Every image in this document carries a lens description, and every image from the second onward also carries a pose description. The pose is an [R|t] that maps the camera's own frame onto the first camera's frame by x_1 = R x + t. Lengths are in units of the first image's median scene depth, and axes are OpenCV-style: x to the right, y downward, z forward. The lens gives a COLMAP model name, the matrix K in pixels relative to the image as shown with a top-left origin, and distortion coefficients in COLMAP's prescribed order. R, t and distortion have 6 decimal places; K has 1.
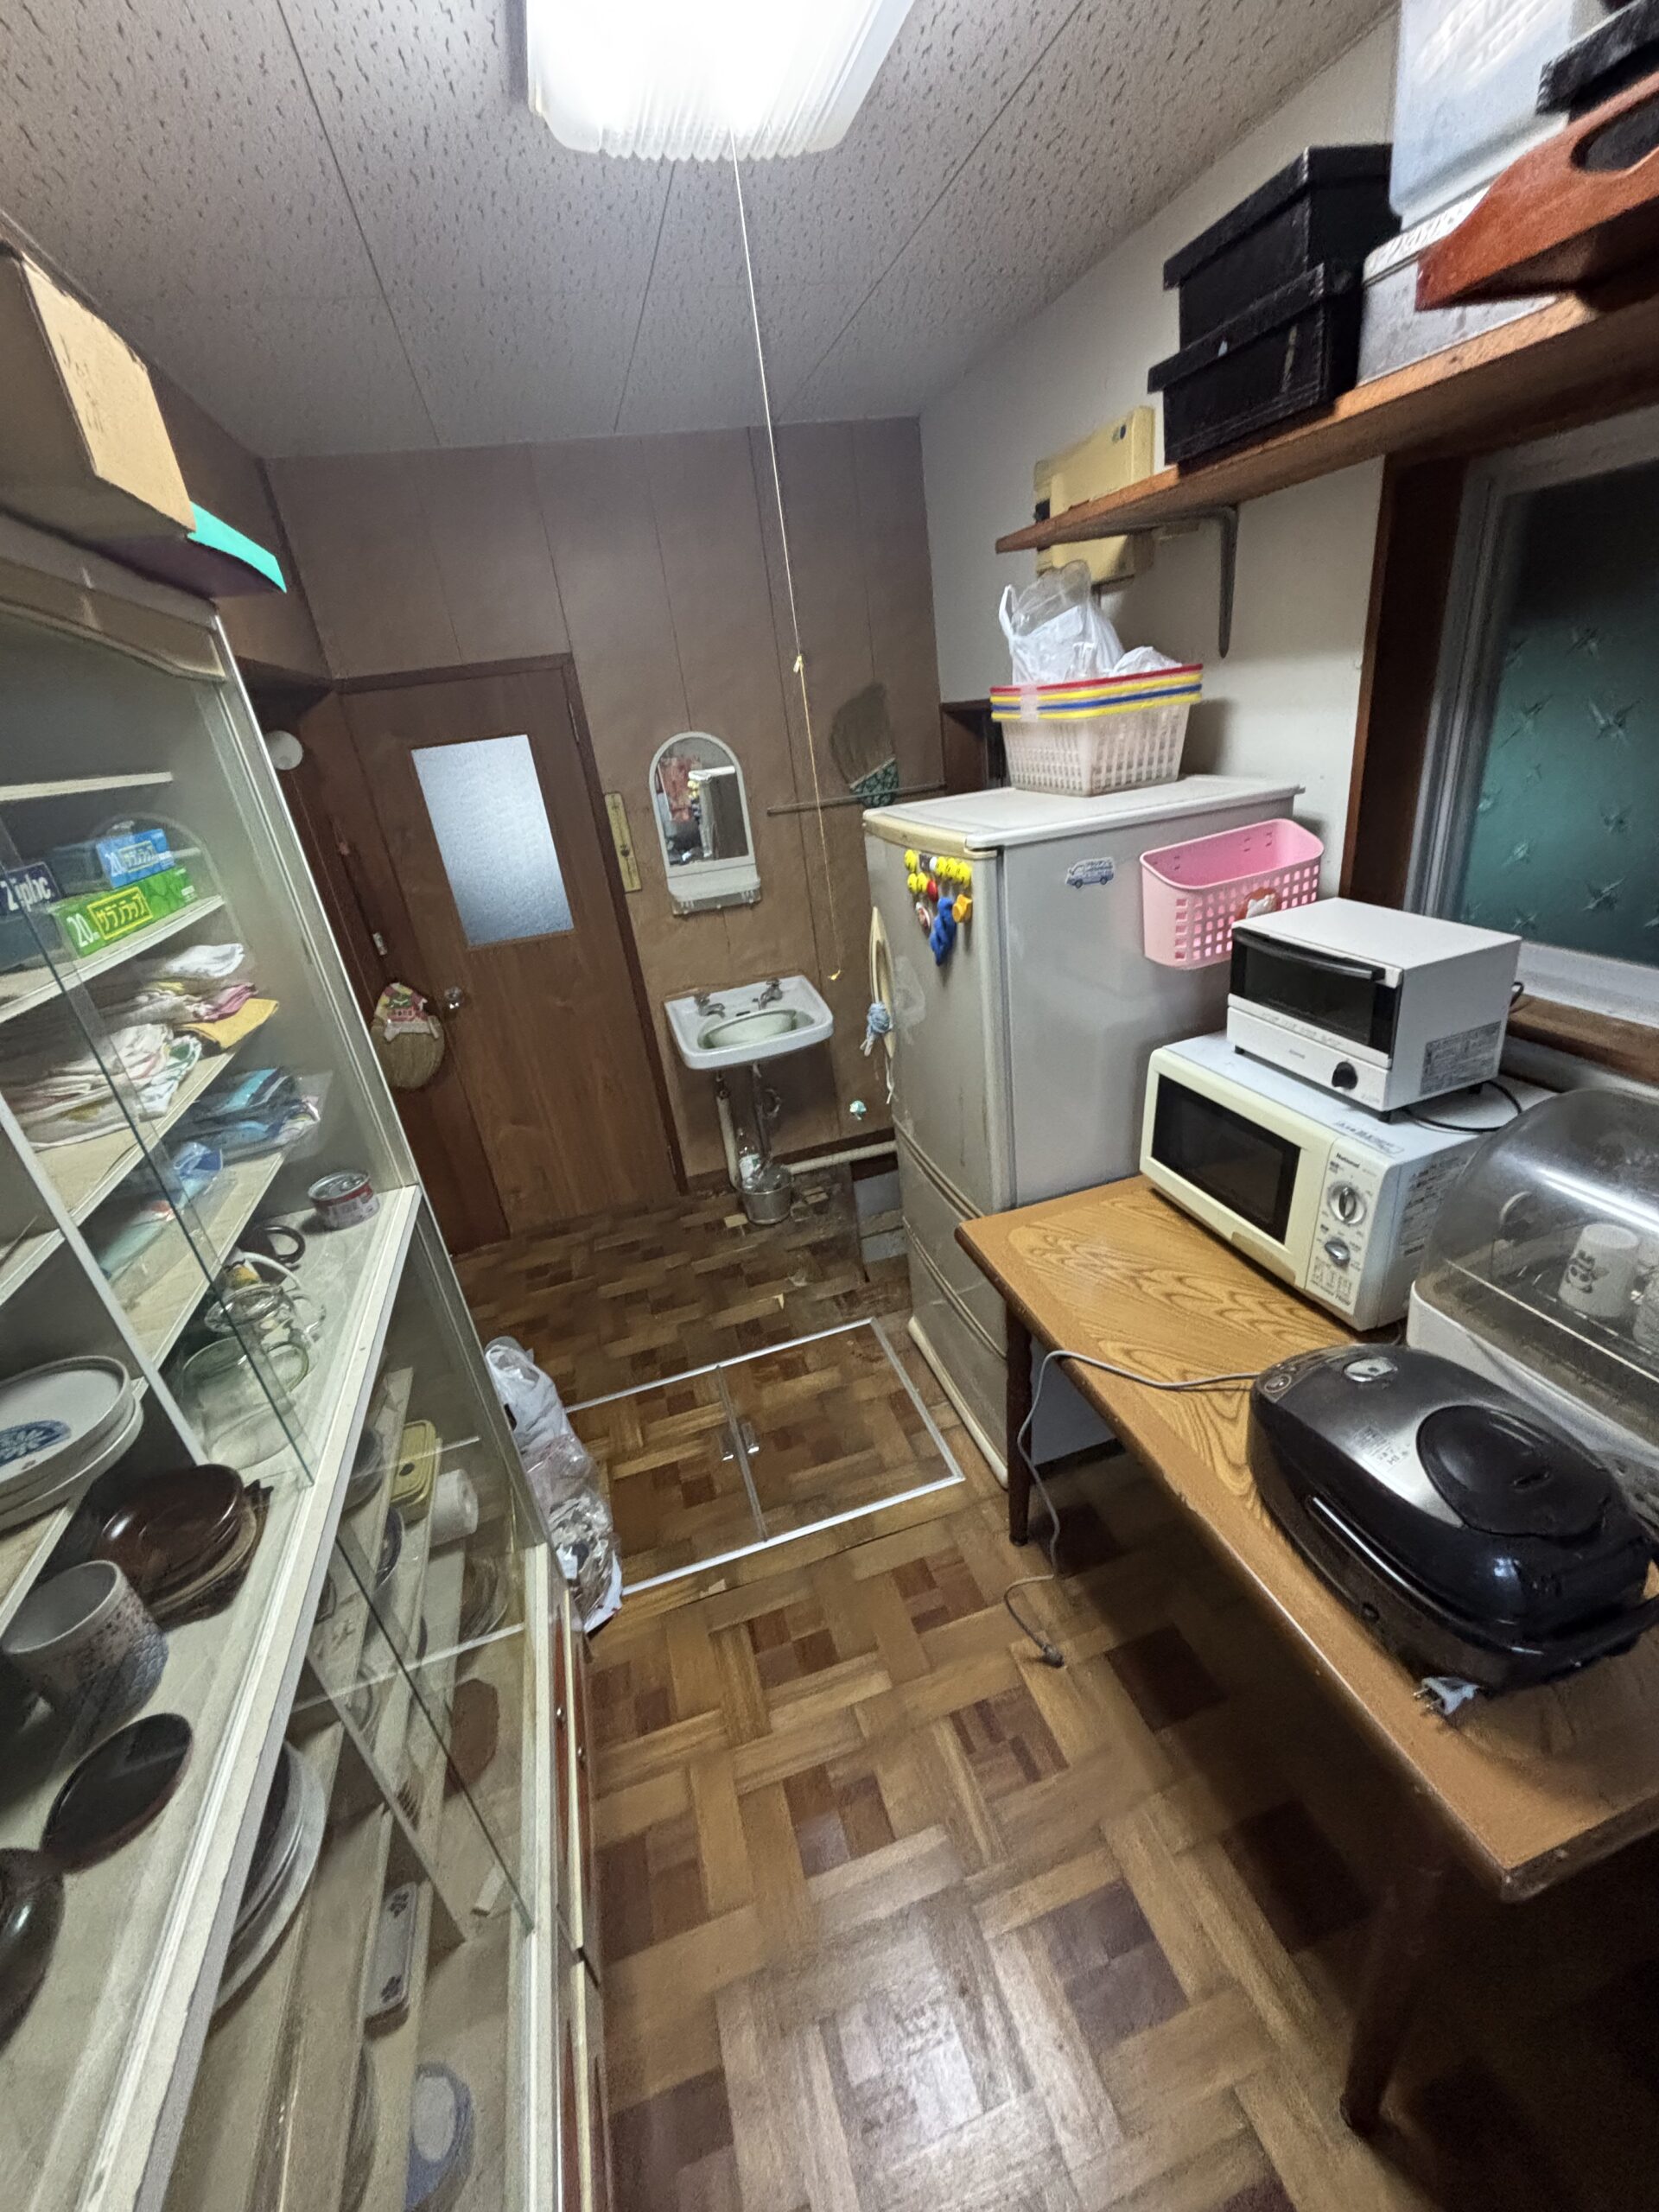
lens RADIAL K [[884.5, 0, 845.4], [0, 884.5, 1100.2], [0, 0, 1]] dist [0.000541, -0.000046]
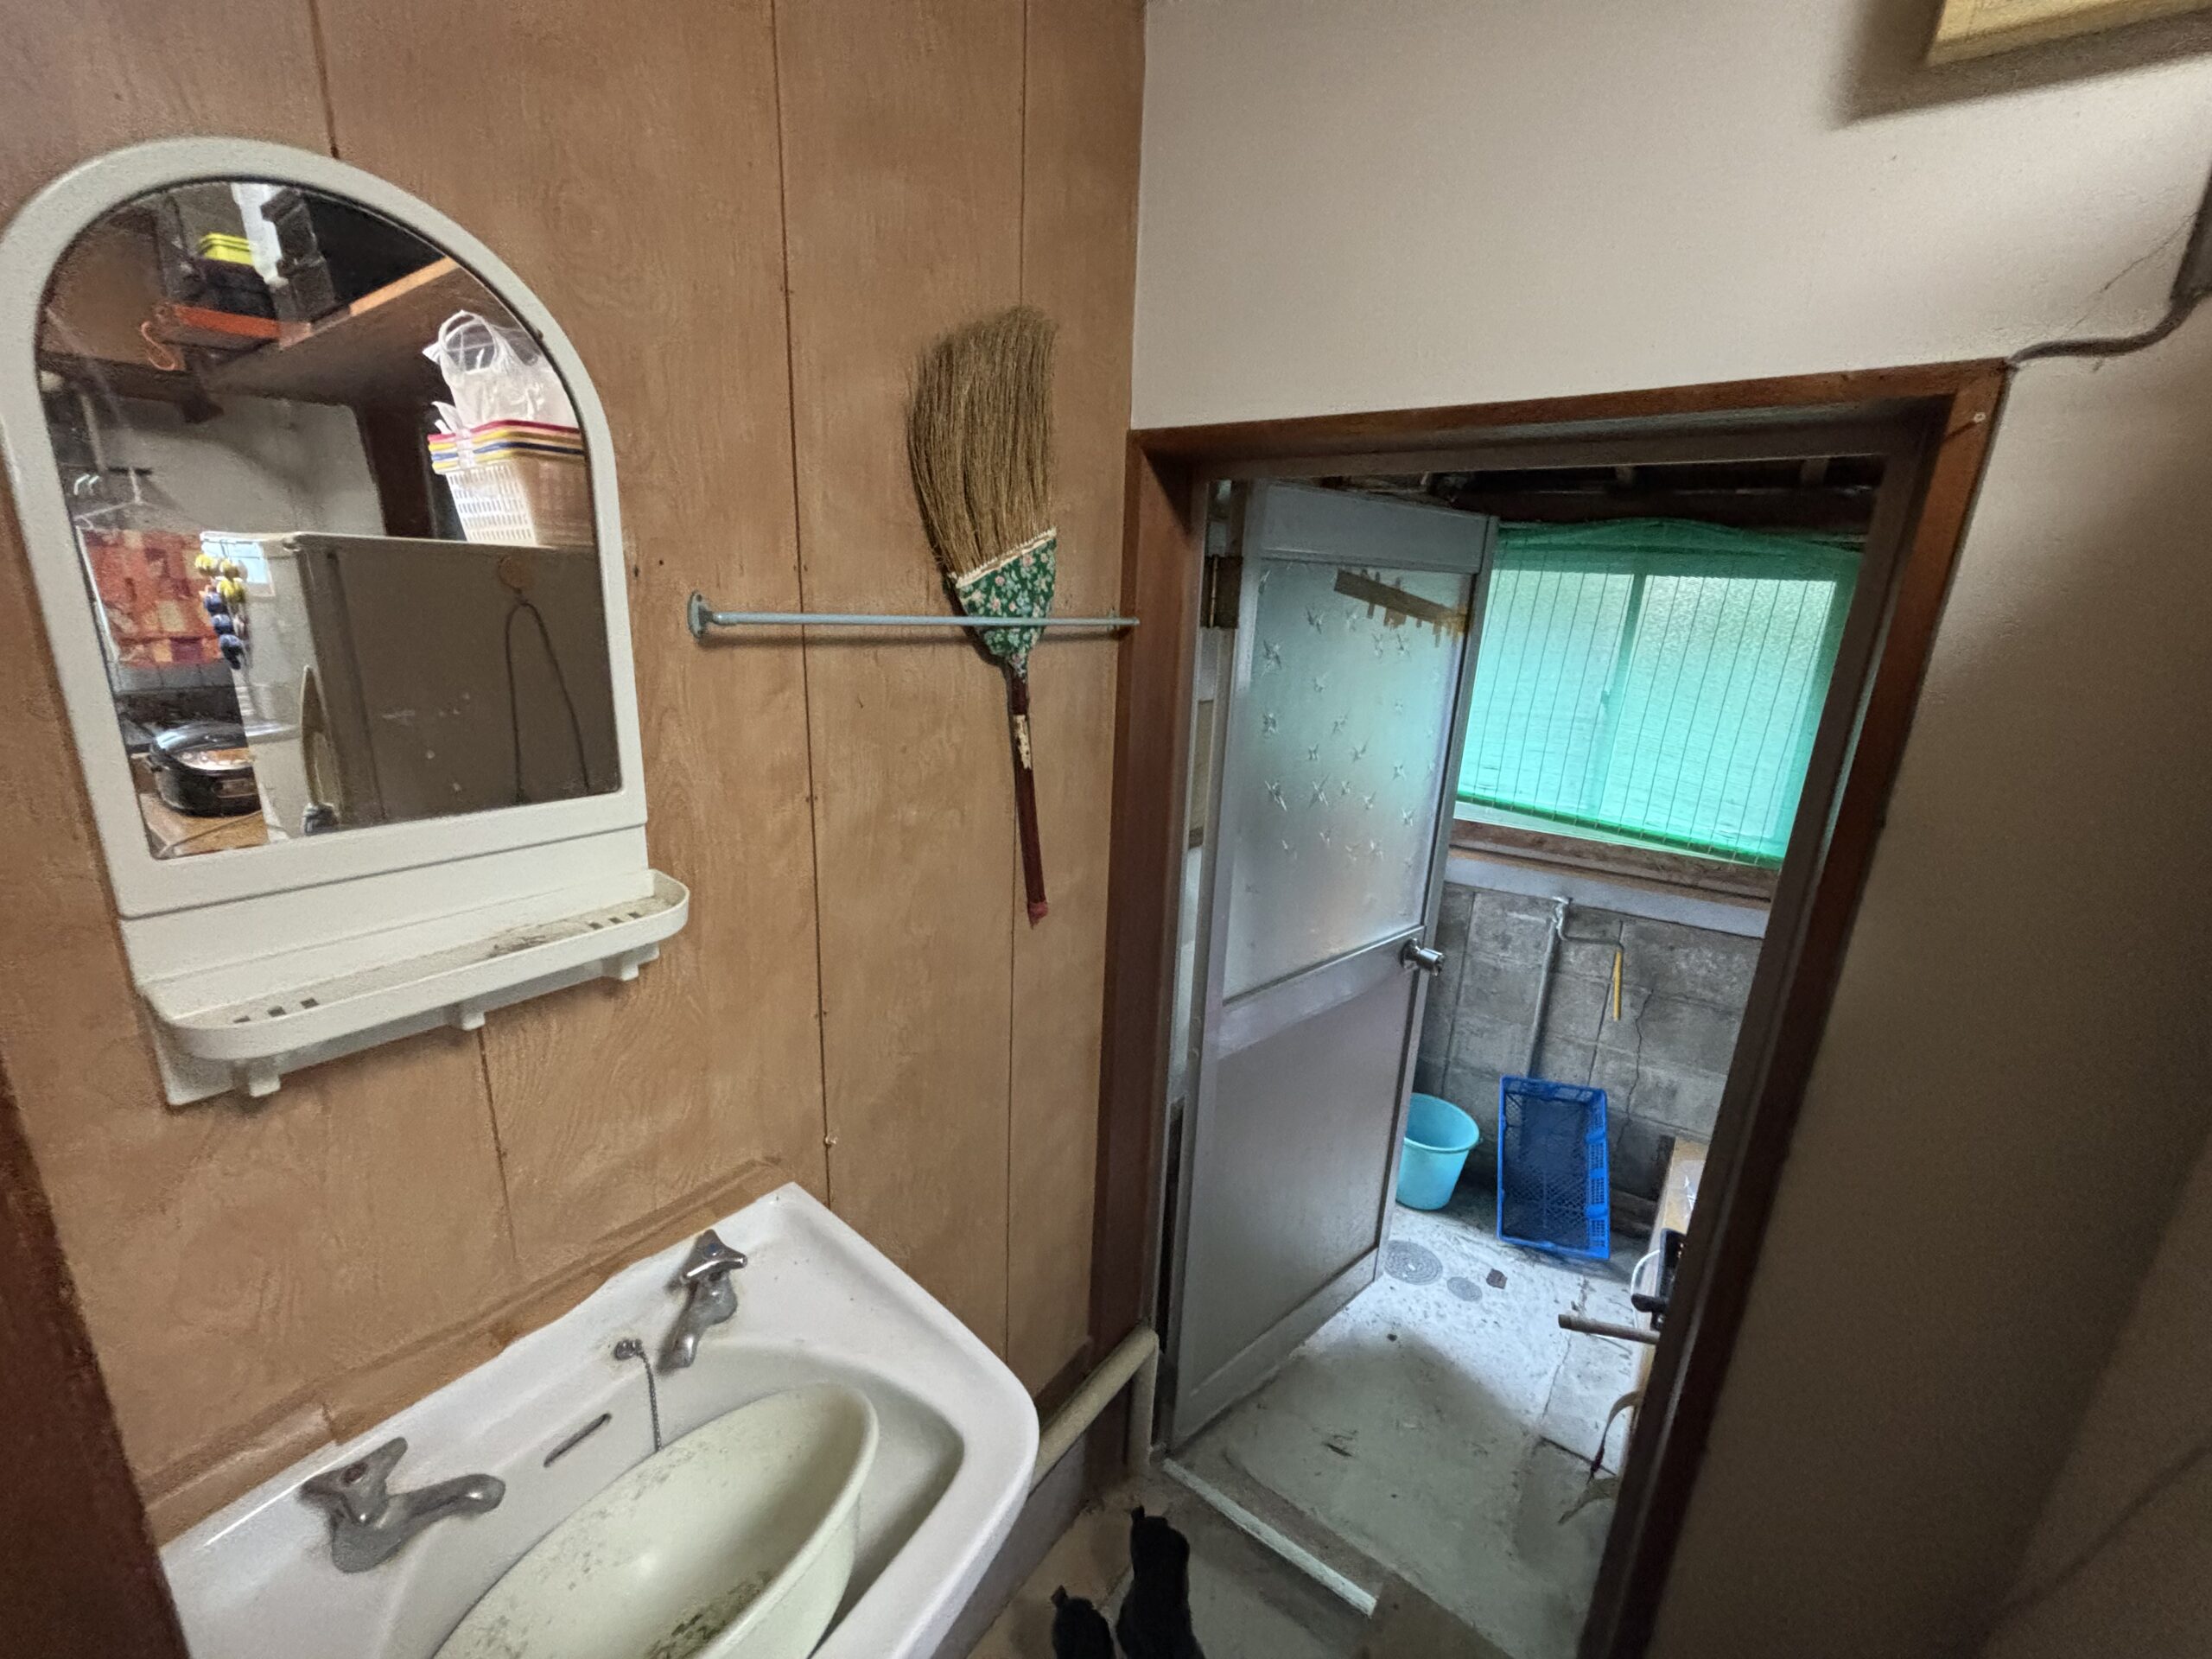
lens RADIAL K [[884.5, 0, 1098.3], [0, 884.5, 833.6], [0, 0, 1]] dist [0.000541, -0.000046]
pose [[0.794009, -0.016273, 0.607688, -0.238461], [0.121695, 0.983661, -0.132667, -0.338740], [-0.595601, 0.179292, 0.783016, 1.143069]]
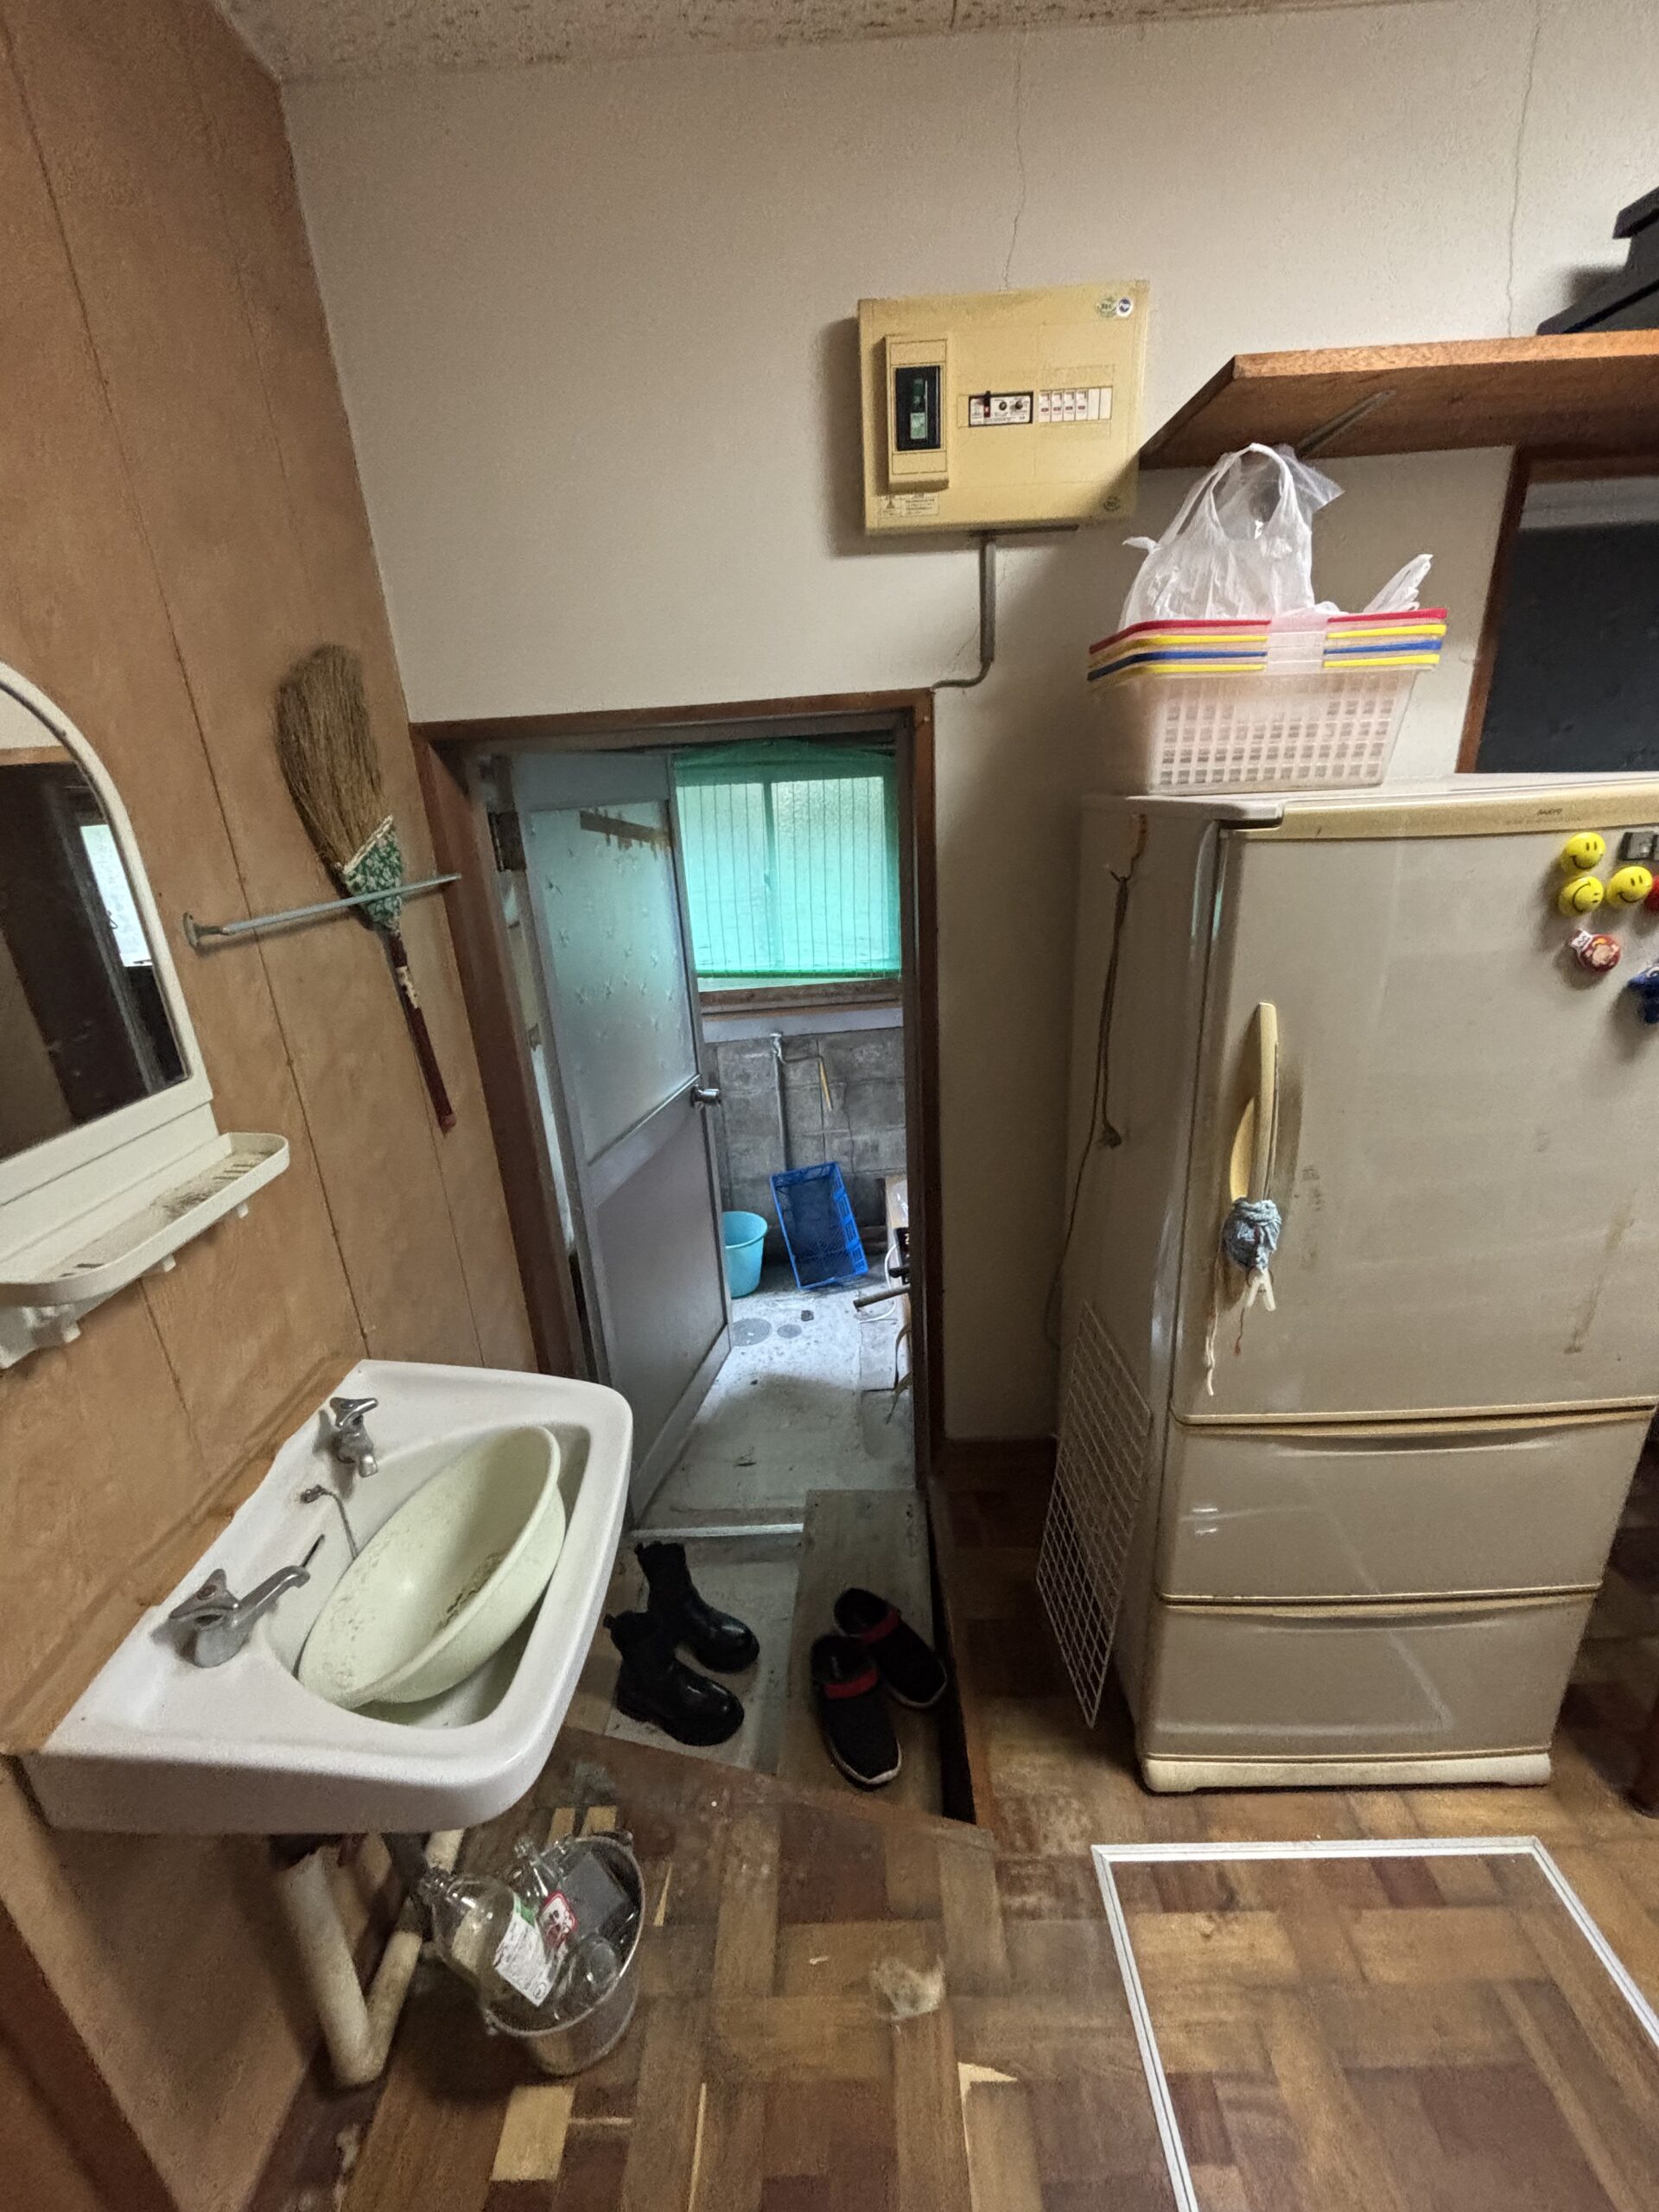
lens RADIAL K [[884.5, 0, 828.2], [0, 884.5, 1103.4], [0, 0, 1]] dist [0.000541, -0.000046]
pose [[0.310728, -0.227687, 0.922825, -0.508134], [0.406154, 0.909590, 0.087664, -0.320075], [-0.859353, 0.347569, 0.375111, 1.084581]]
